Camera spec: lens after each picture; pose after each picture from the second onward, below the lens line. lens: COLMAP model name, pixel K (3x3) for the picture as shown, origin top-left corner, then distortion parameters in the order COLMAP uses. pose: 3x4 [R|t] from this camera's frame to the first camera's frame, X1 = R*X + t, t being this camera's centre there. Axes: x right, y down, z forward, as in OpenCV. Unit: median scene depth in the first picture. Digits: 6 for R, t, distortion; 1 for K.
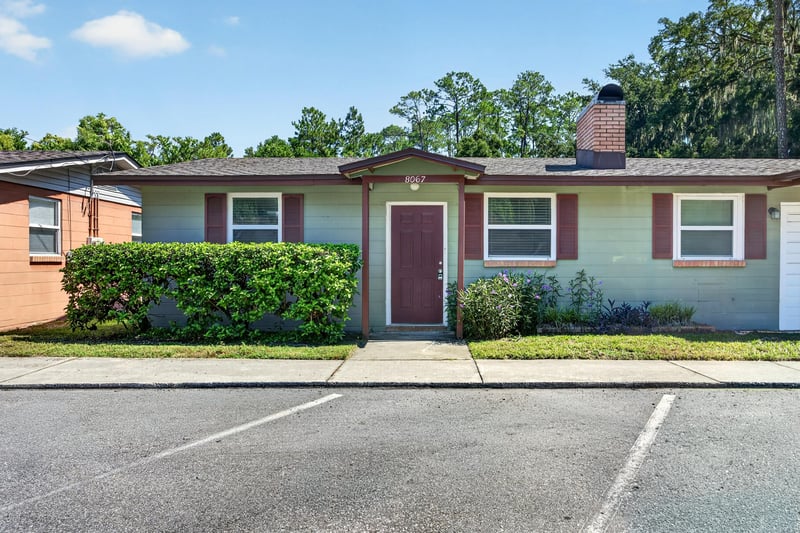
lens RADIAL K [[534.2, 0, 438.2], [0, 534.2, 268.4], [0, 0, 1]] dist [-0.001170, -0.000382]
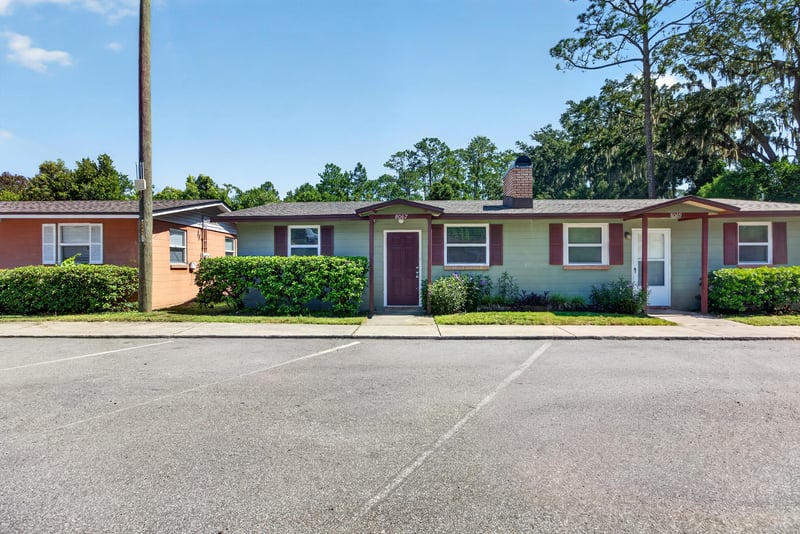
lens RADIAL K [[370.5, 0, 400.7], [0, 370.5, 262.6], [0, 0, 1]] dist [-0.015206, 0.000107]
pose [[0.998963, -0.004812, -0.045277, 0.005132], [0.003663, 0.999670, -0.025439, 0.002682], [0.045384, 0.025247, 0.998651, -0.120253]]
